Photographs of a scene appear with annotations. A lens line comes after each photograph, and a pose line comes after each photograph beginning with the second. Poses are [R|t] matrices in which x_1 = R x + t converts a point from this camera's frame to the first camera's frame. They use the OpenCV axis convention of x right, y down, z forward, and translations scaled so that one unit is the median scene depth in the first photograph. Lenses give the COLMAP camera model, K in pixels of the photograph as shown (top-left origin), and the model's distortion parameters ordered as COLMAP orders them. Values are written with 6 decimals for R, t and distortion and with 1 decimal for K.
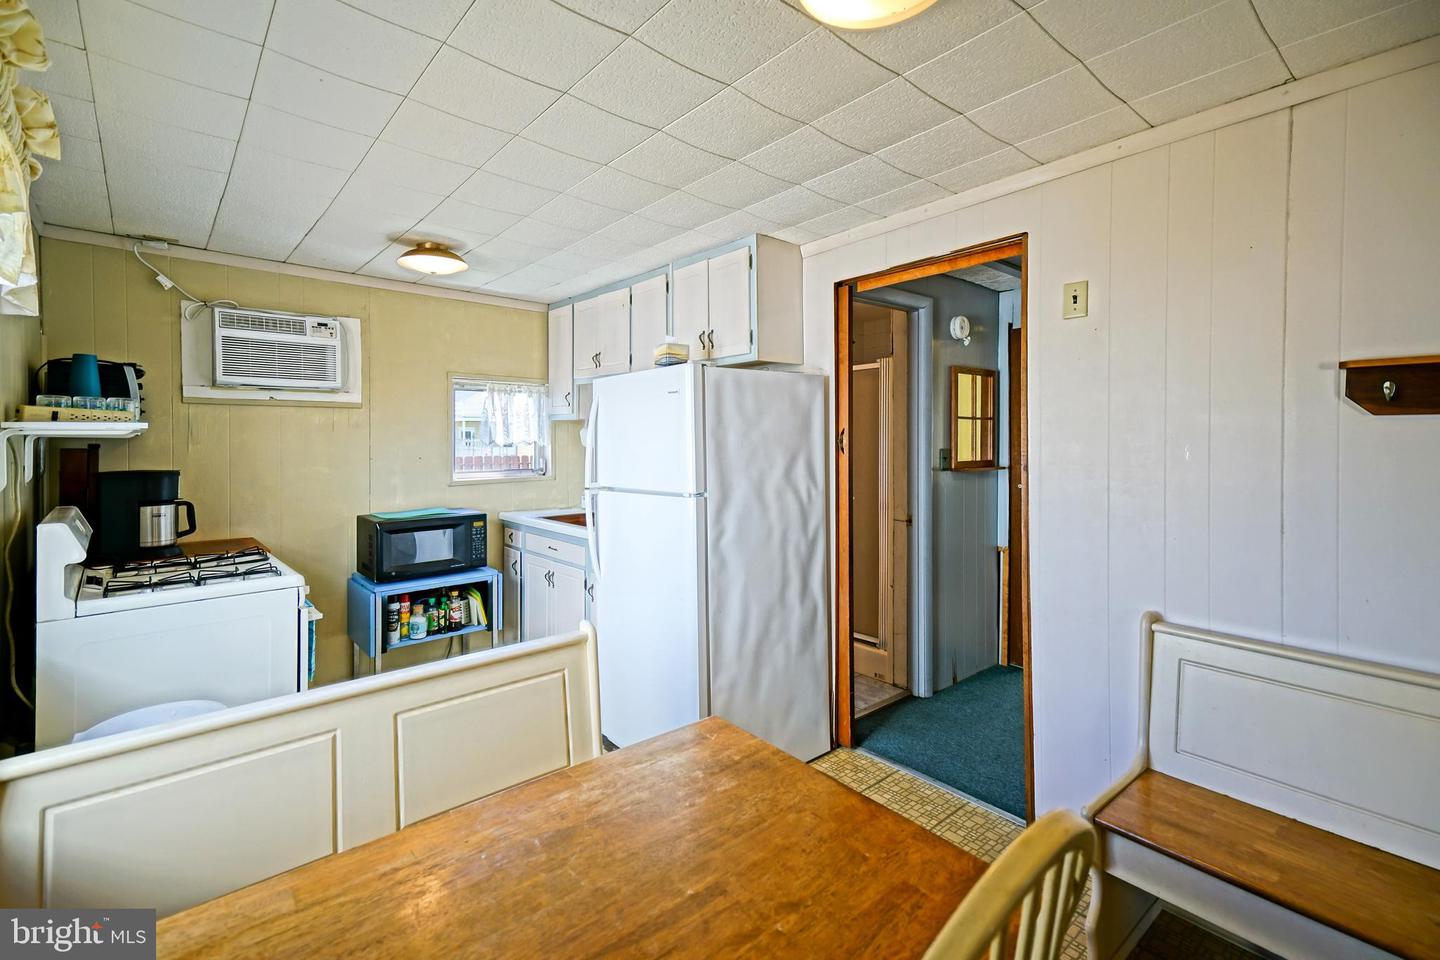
lens RADIAL K [[636.2, 0, 708.7], [0, 636.2, 450.9], [0, 0, 1]] dist [0.025647, -0.000010]
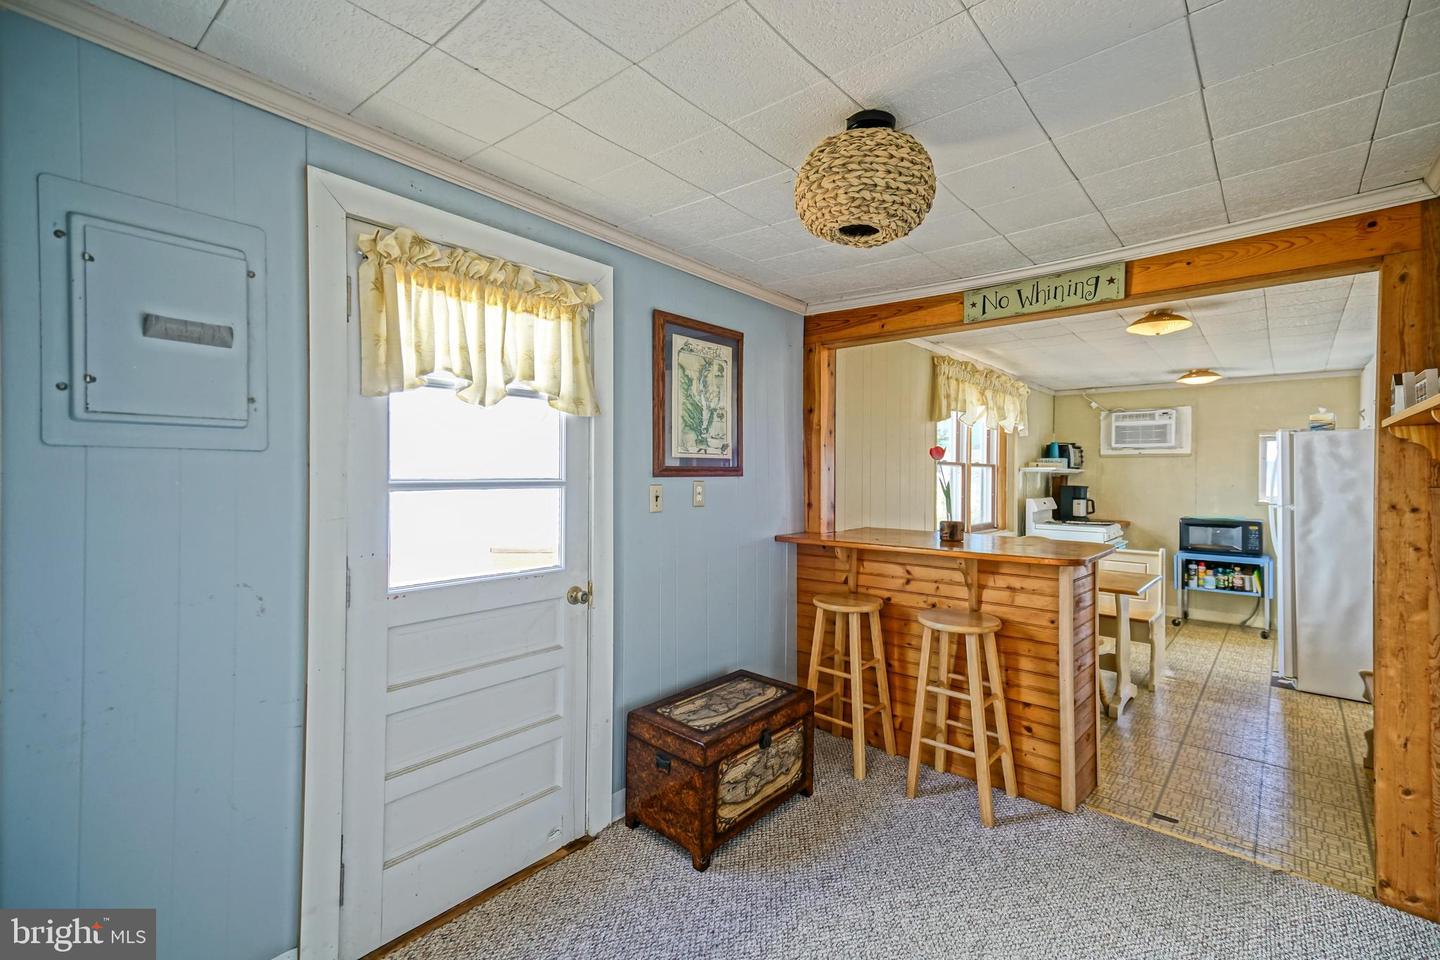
lens RADIAL K [[633.0, 0, 716.1], [0, 633.0, 474.4], [0, 0, 1]] dist [0.042004, -0.000108]
pose [[0.156496, 0.006948, -0.987654, 1.170769], [-0.021685, 0.999758, 0.003597, 0.006230], [0.987441, 0.020854, 0.156608, -0.655875]]
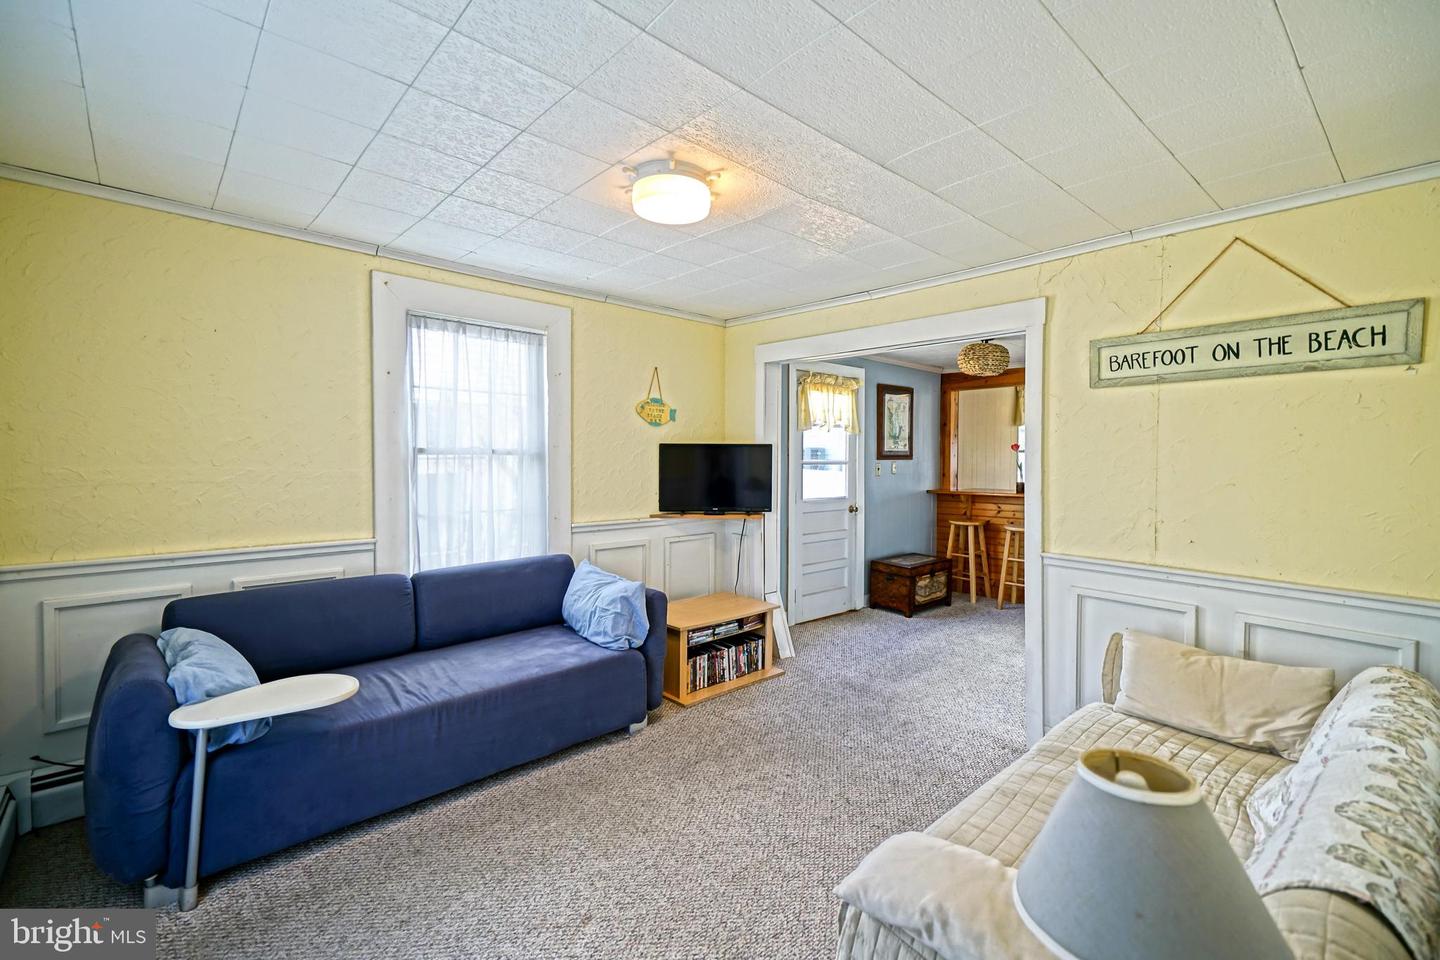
lens RADIAL K [[617.6, 0, 718.0], [0, 617.6, 475.7], [0, 0, 1]] dist [0.053422, -0.009366]
pose [[0.031578, 0.031509, -0.999005, 2.128342], [-0.019513, 0.999332, 0.030903, 0.014193], [0.999311, 0.018517, 0.032172, -1.129330]]
